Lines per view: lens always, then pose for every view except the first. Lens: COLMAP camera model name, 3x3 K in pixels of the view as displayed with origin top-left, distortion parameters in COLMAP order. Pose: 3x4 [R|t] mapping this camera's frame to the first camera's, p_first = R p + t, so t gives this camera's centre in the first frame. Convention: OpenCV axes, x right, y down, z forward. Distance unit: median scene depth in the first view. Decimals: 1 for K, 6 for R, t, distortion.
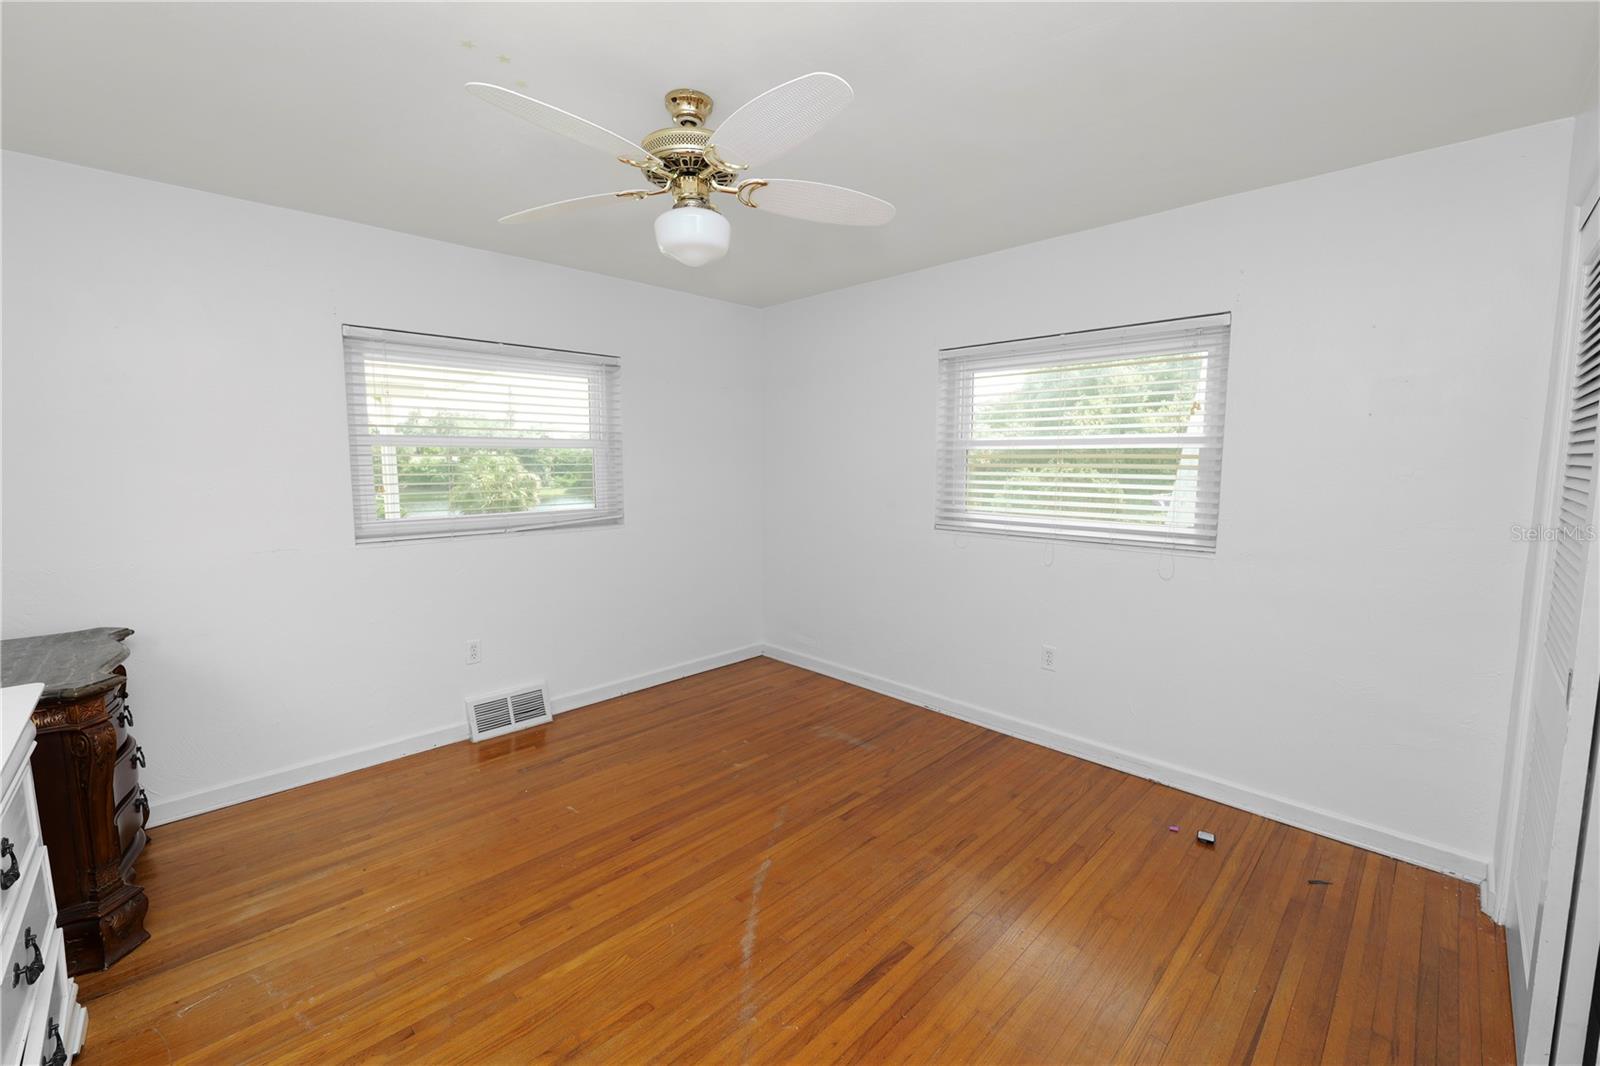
lens RADIAL K [[645.8, 0, 800.0], [0, 645.8, 533.0], [0, 0, 1]] dist [-0.011499, 0.000059]
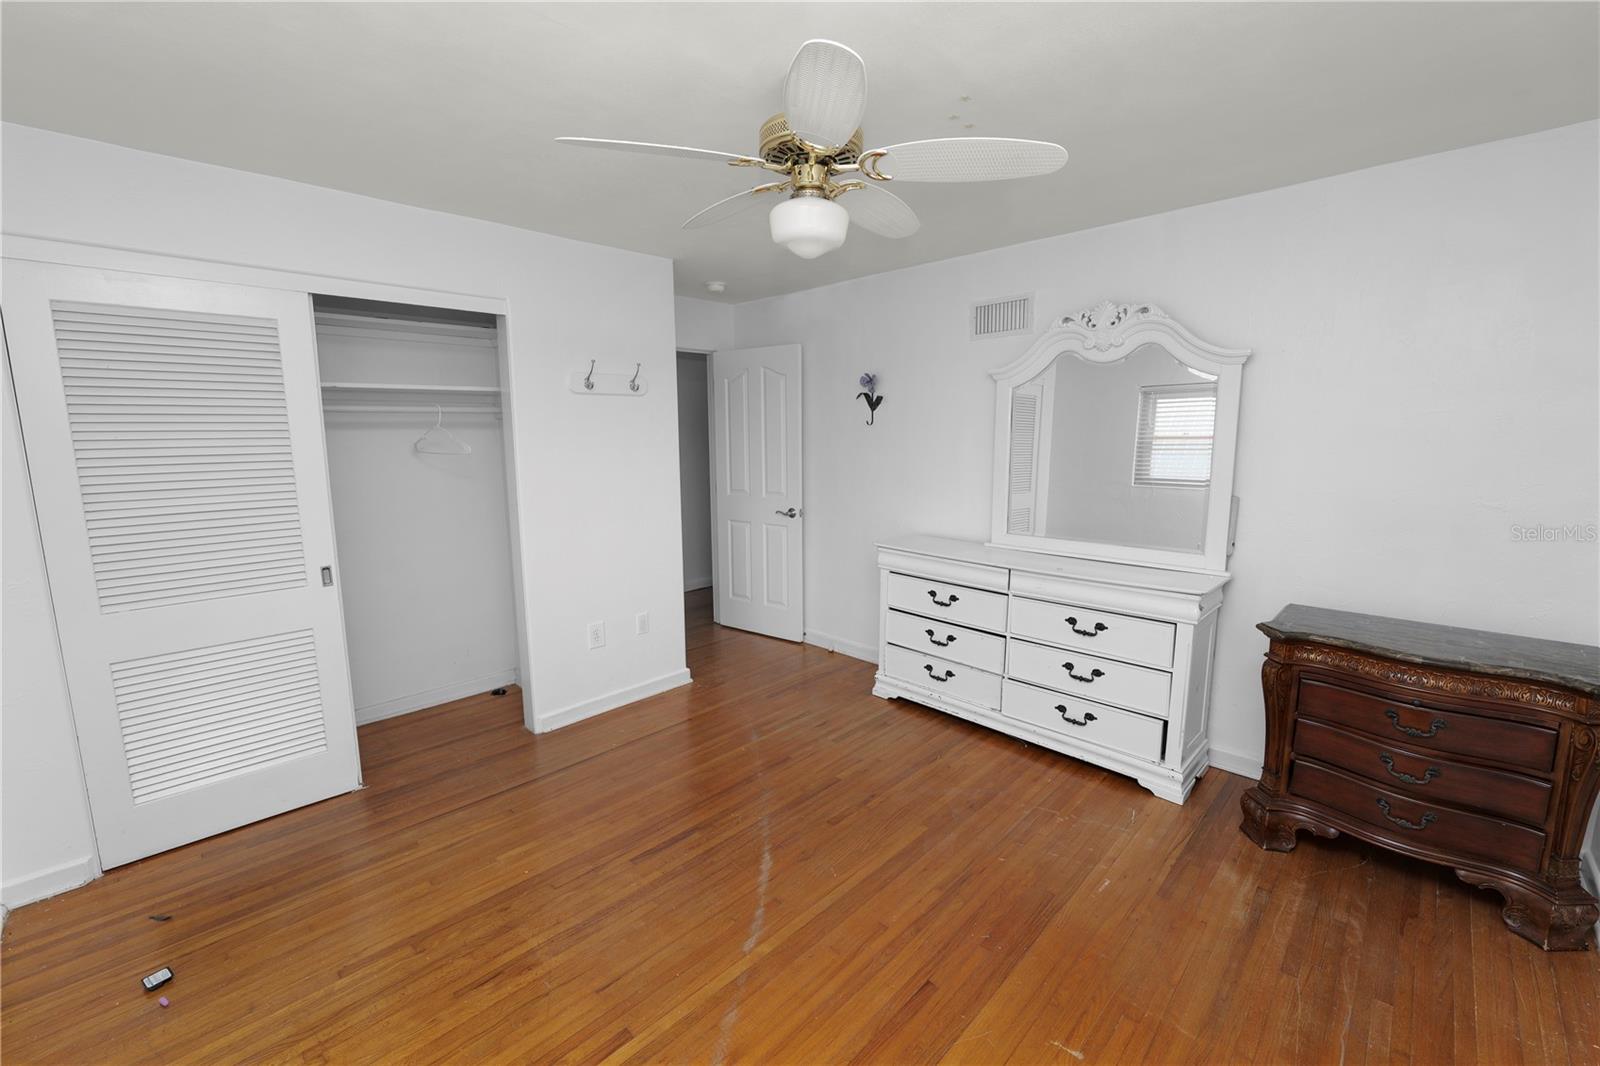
lens RADIAL K [[645.8, 0, 800.0], [0, 645.8, 533.0], [0, 0, 1]] dist [-0.011499, 0.000059]
pose [[-0.999944, 0.008159, -0.006805, -0.136908], [0.006088, 0.964958, 0.262332, -0.261251], [0.008707, 0.262276, -0.964954, 1.944599]]
